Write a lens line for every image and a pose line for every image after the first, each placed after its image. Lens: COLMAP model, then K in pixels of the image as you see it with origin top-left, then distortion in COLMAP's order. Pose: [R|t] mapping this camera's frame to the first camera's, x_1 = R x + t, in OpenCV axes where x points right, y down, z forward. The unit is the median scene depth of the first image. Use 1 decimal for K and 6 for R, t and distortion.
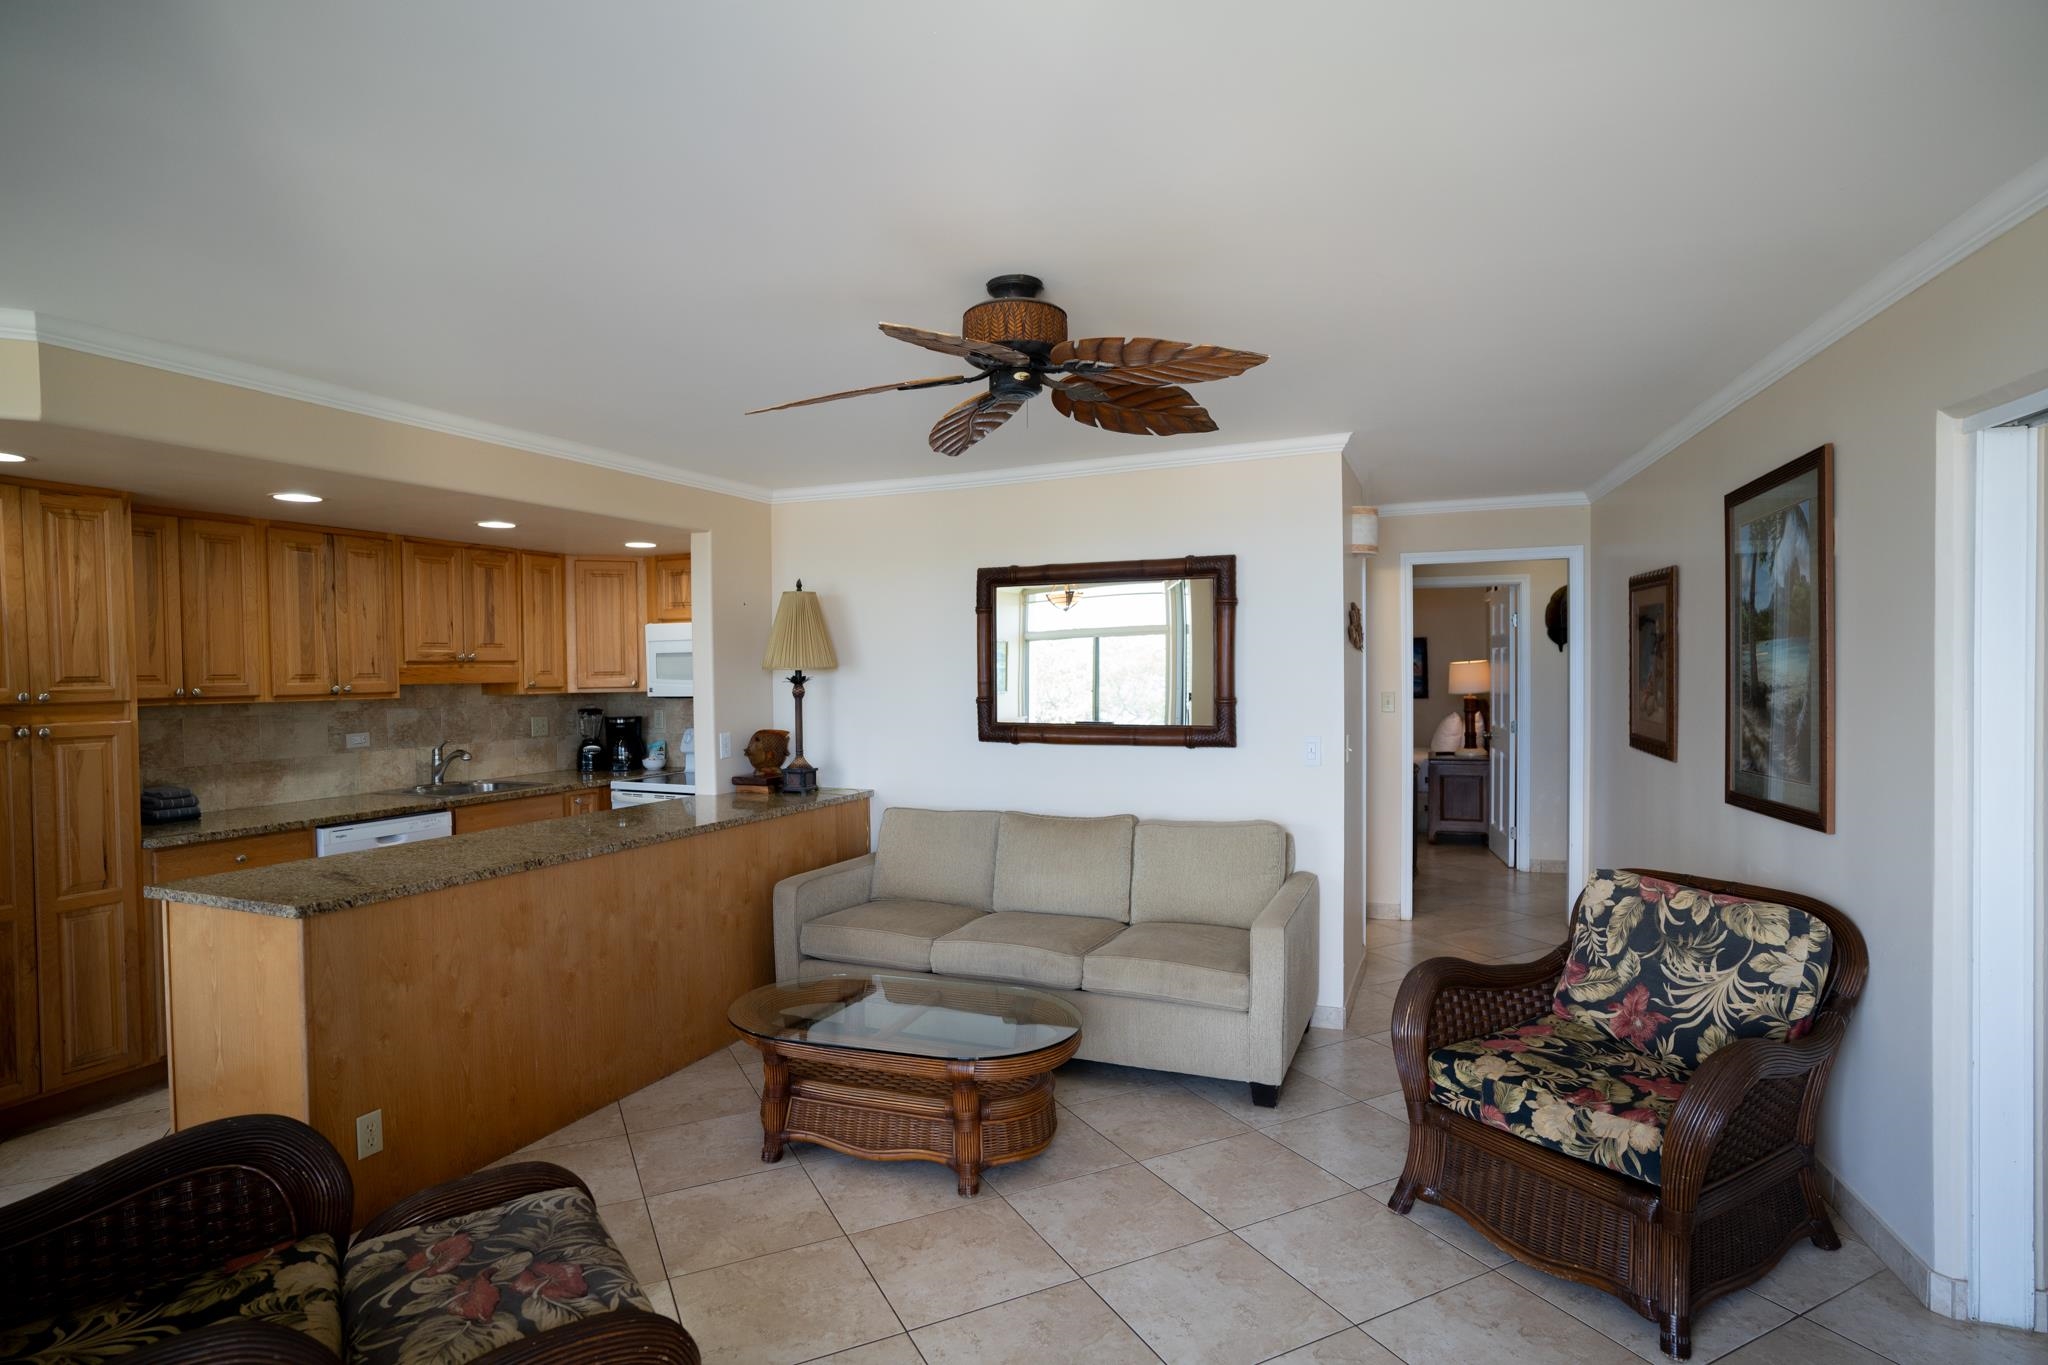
lens RADIAL K [[1056.9, 0, 1016.8], [0, 1056.9, 691.3], [0, 0, 1]] dist [-0.077165, 0.046838]
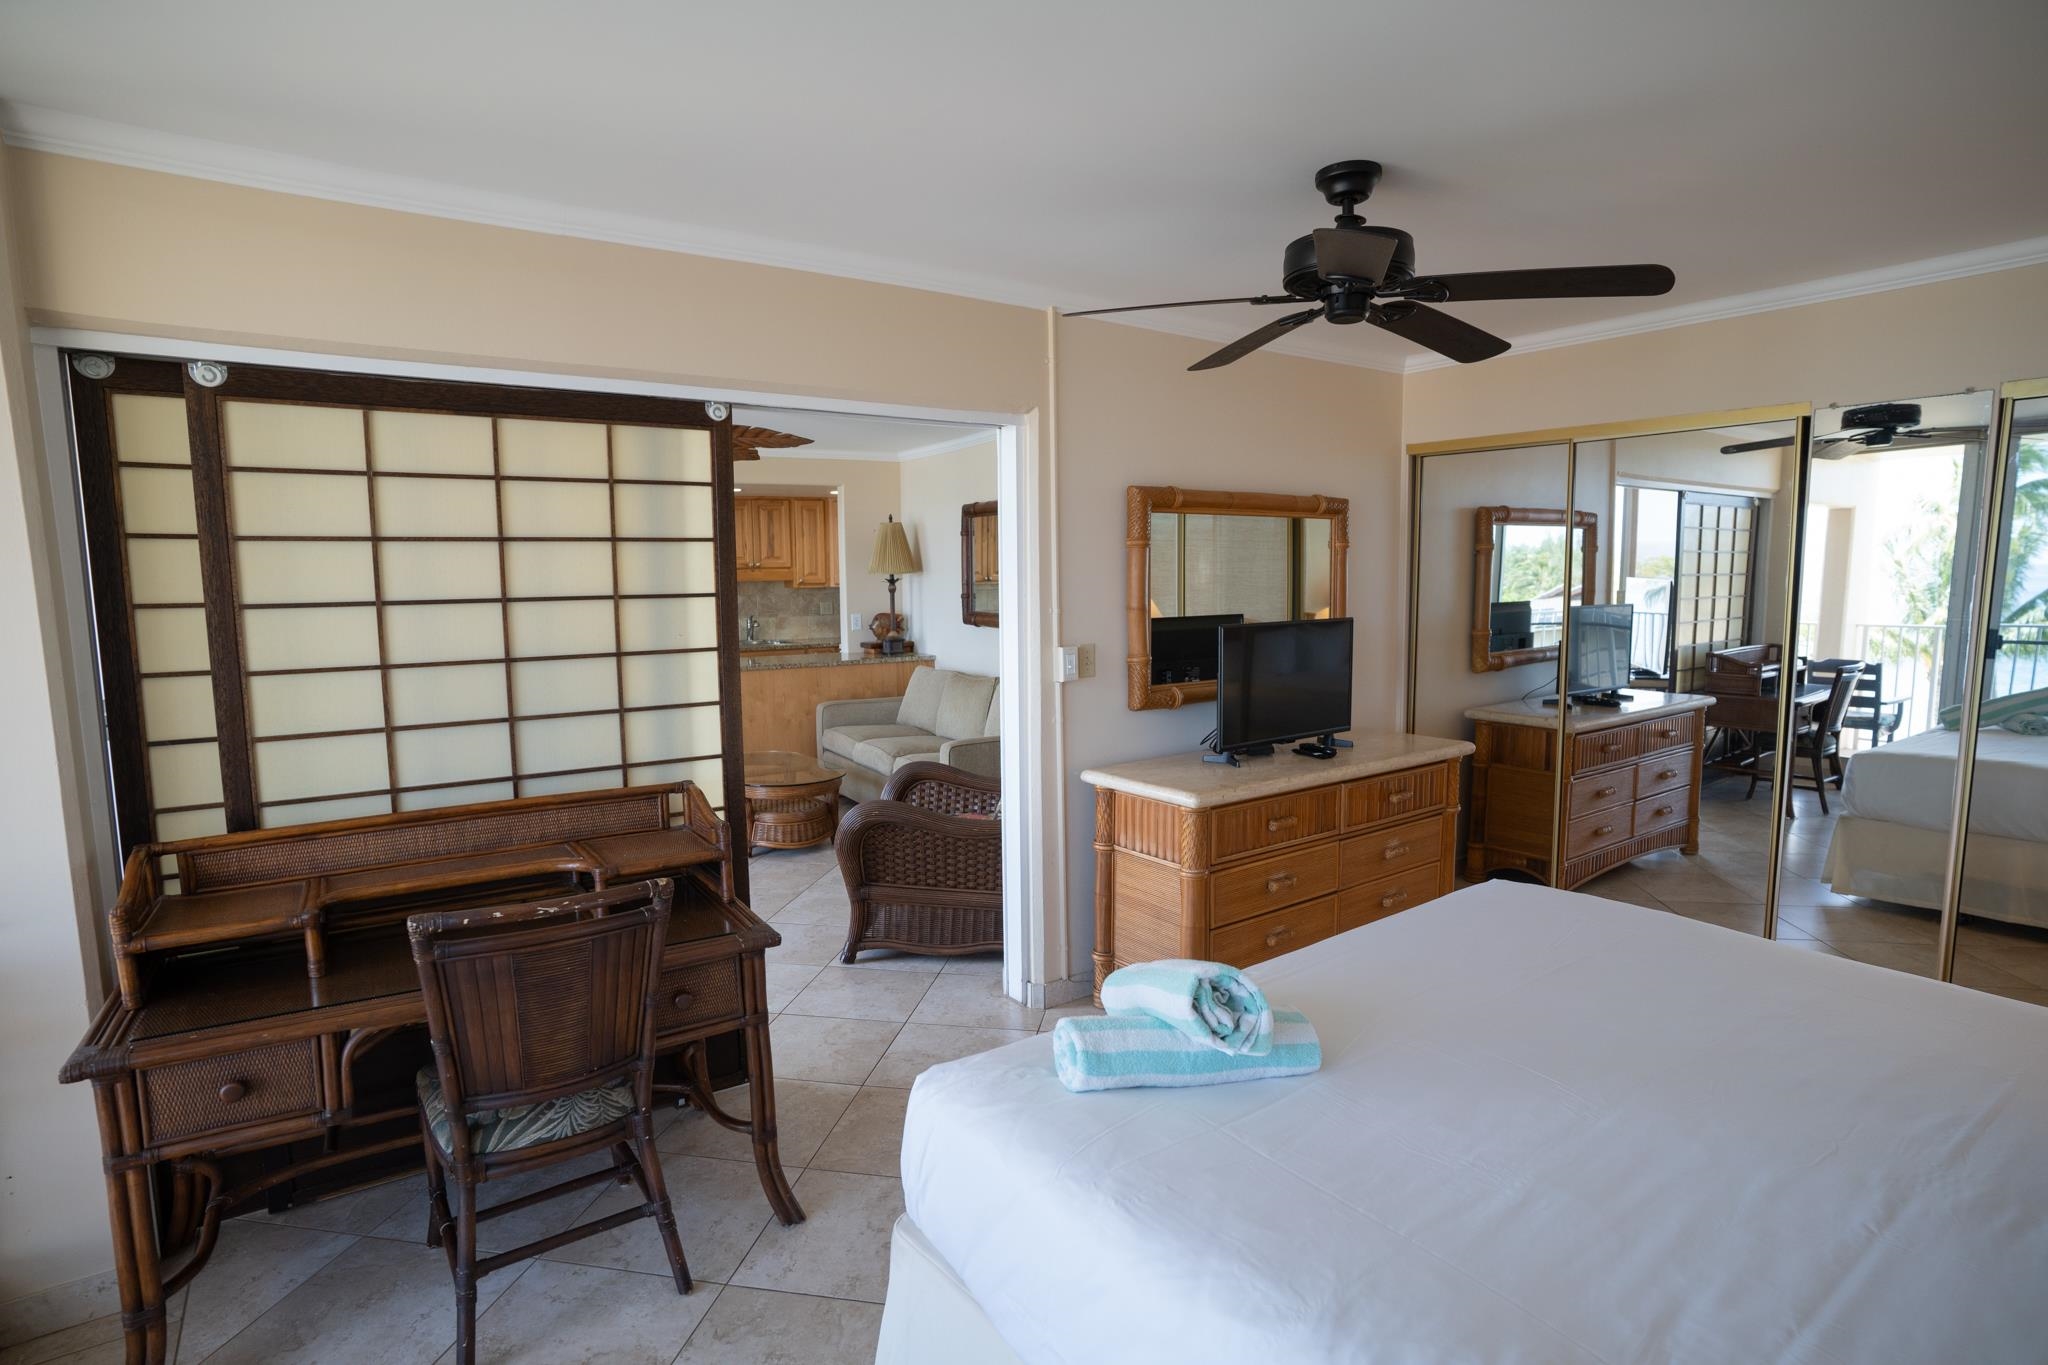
lens RADIAL K [[1056.9, 0, 1016.8], [0, 1056.9, 691.3], [0, 0, 1]] dist [-0.077165, 0.046838]
pose [[0.799098, 0.072417, -0.596823, 1.247236], [-0.011824, 0.994420, 0.104829, -0.020101], [0.601084, -0.076712, 0.795496, -0.172008]]
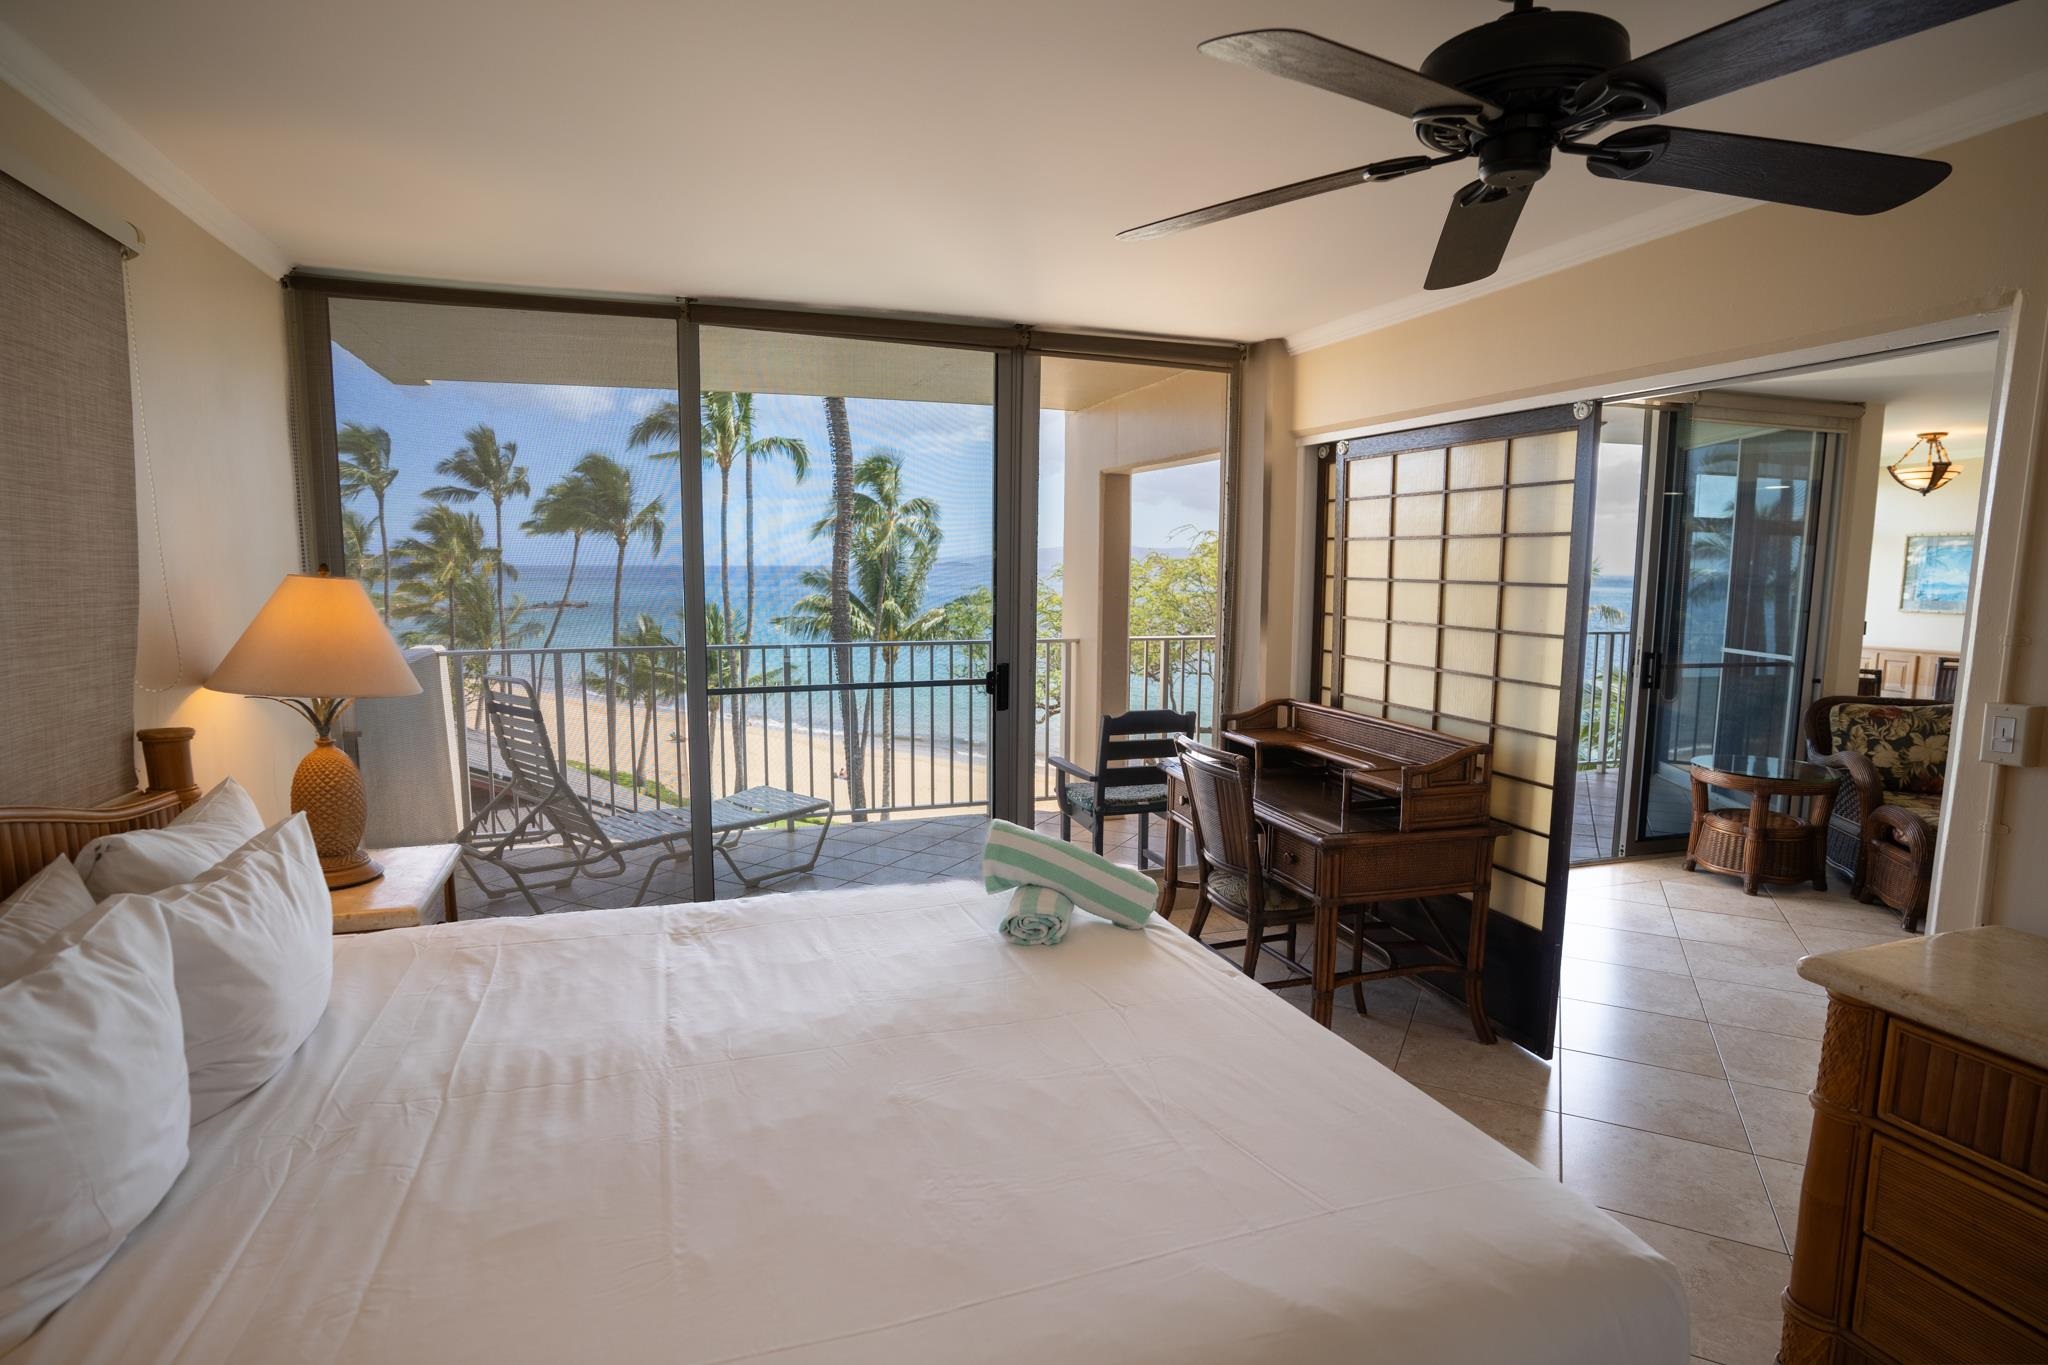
lens RADIAL K [[1056.9, 0, 1016.8], [0, 1056.9, 691.3], [0, 0, 1]] dist [-0.077165, 0.046838]
pose [[-0.802589, 0.077062, -0.591534, 1.442890], [-0.012206, 0.989292, 0.145441, -0.040193], [0.596408, 0.123949, -0.793054, 0.786611]]
